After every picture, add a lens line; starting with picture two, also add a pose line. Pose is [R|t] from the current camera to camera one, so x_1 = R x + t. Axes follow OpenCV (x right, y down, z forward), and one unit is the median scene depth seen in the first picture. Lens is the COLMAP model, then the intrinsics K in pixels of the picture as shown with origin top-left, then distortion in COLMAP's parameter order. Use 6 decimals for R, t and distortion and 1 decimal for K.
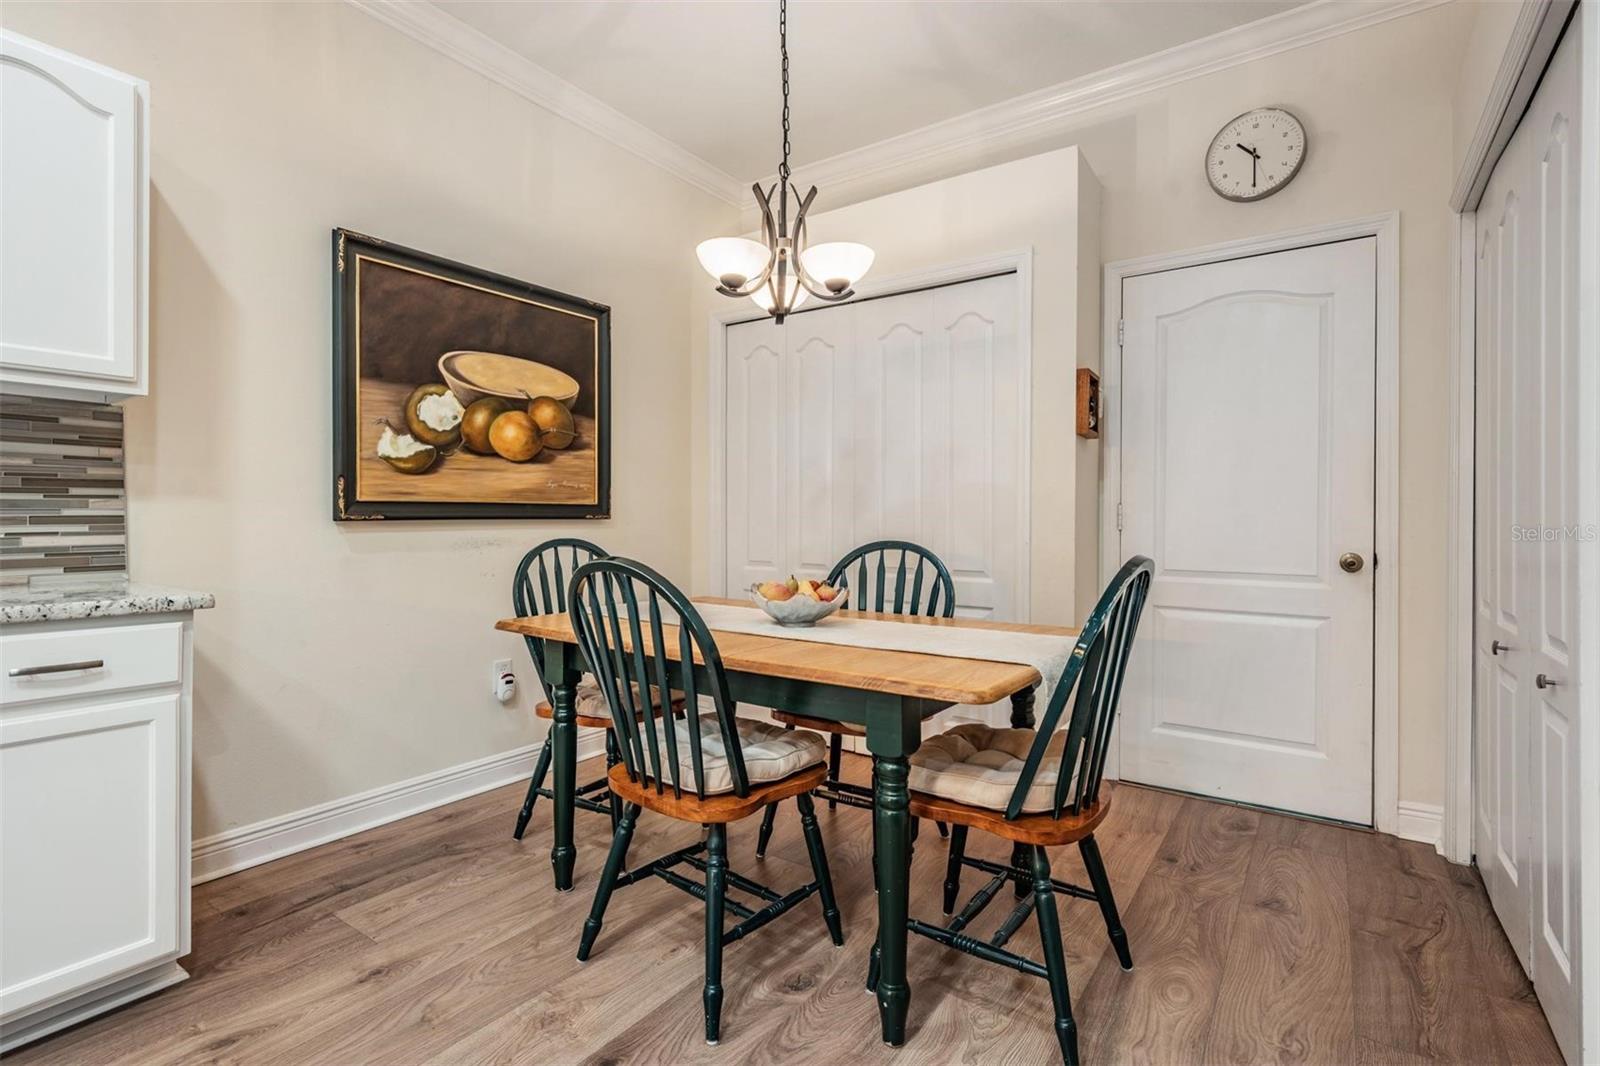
lens RADIAL K [[759.8, 0, 792.0], [0, 759.8, 522.3], [0, 0, 1]] dist [0.000140, -0.000093]
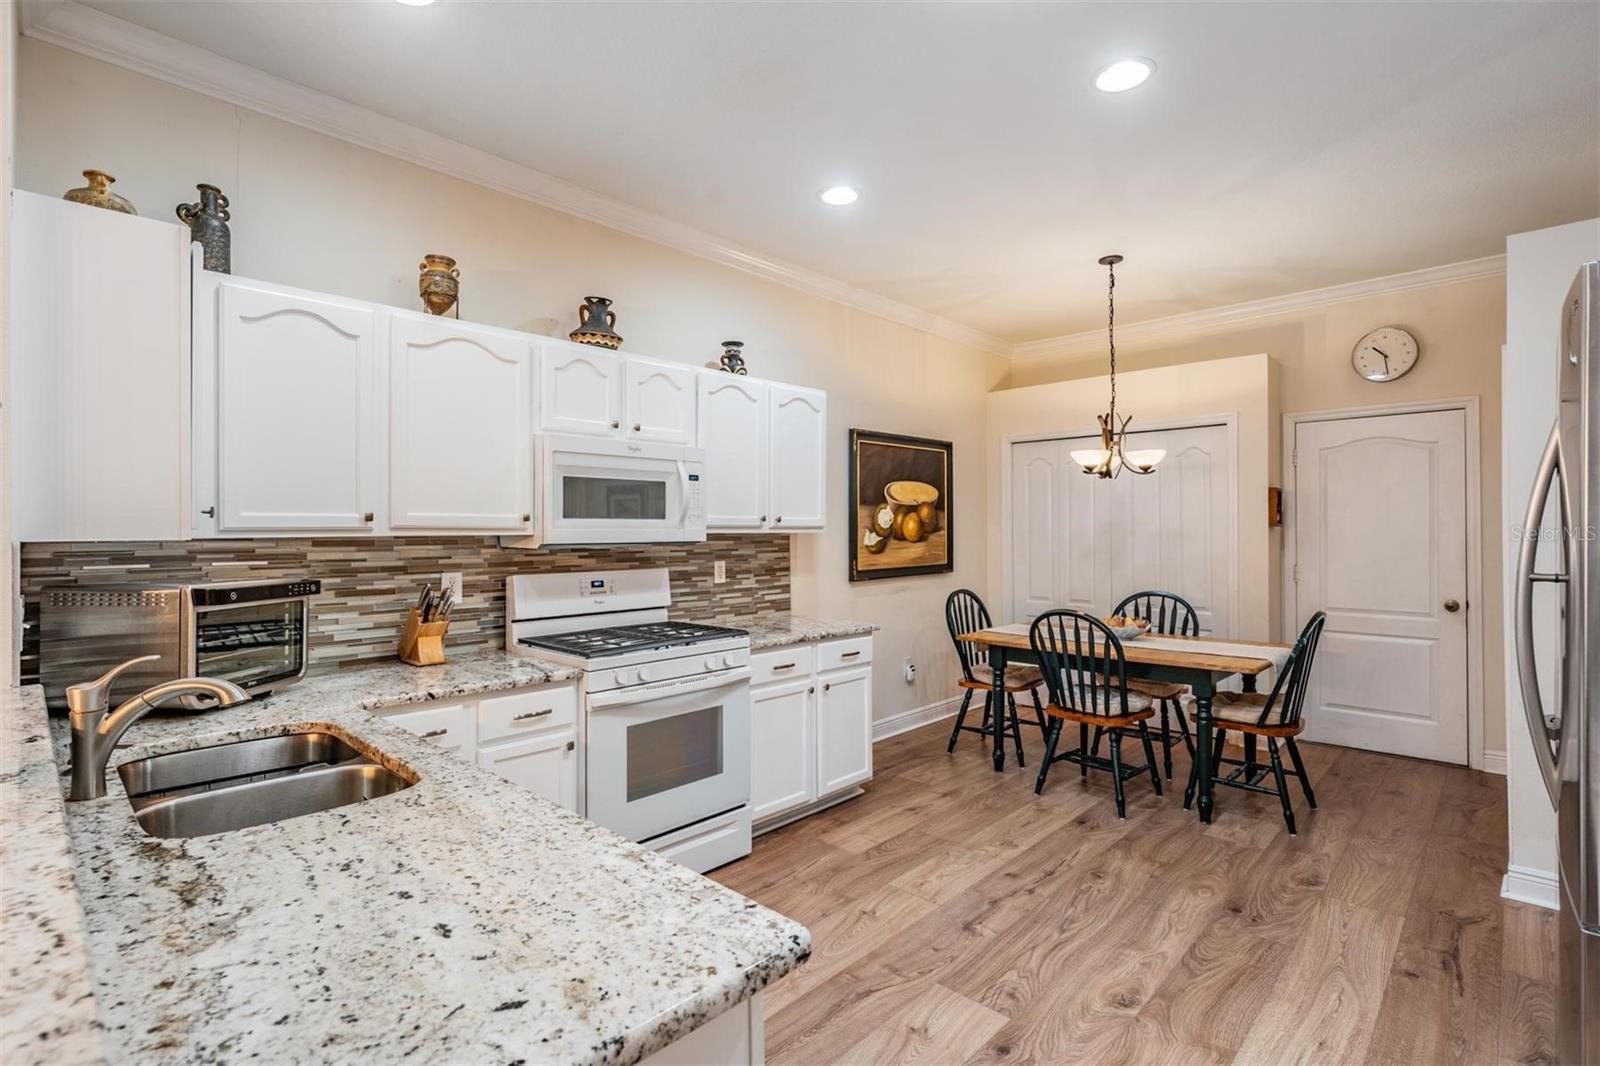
lens RADIAL K [[751.3, 0, 795.2], [0, 751.3, 528.5], [0, 0, 1]] dist [0.001530, 0.000032]
pose [[0.989063, -0.009296, -0.147203, -0.436873], [0.008445, 0.999944, -0.006404, -0.117419], [0.147254, 0.005091, 0.989086, -0.835346]]
